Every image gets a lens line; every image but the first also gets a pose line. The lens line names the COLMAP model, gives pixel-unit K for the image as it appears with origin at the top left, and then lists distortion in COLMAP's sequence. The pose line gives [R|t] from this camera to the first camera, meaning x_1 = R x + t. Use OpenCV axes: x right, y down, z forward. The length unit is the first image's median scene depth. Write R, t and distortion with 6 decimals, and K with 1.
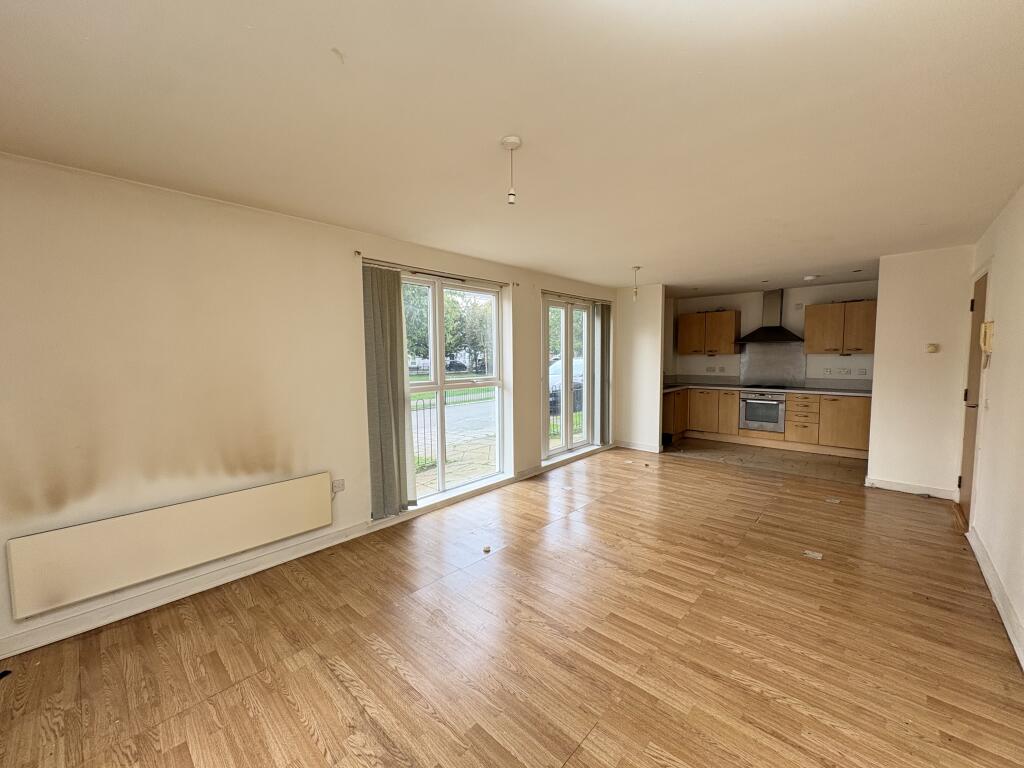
lens RADIAL K [[405.8, 0, 512.0], [0, 405.8, 384.0], [0, 0, 1]] dist [0.000116, 0.000033]
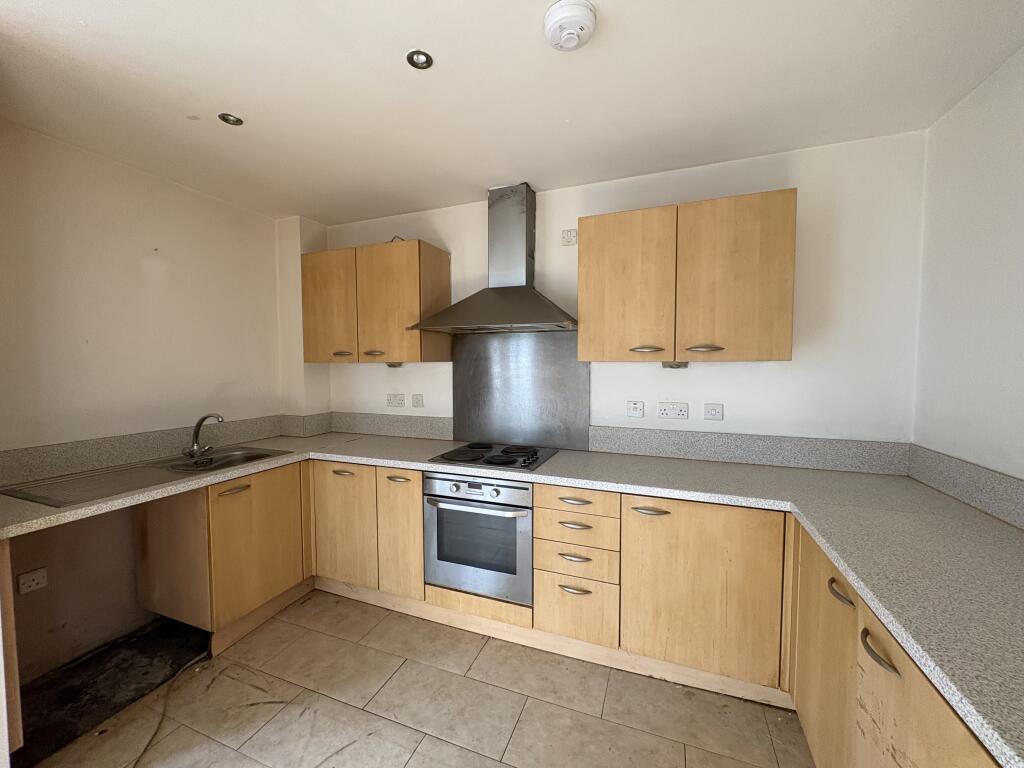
lens RADIAL K [[405.8, 0, 512.0], [0, 405.8, 384.0], [0, 0, 1]] dist [0.000116, 0.000033]
pose [[0.933112, -0.014226, 0.359304, 0.534805], [0.022482, 0.999570, -0.018809, -0.049061], [-0.358882, 0.025629, 0.933031, 0.690325]]
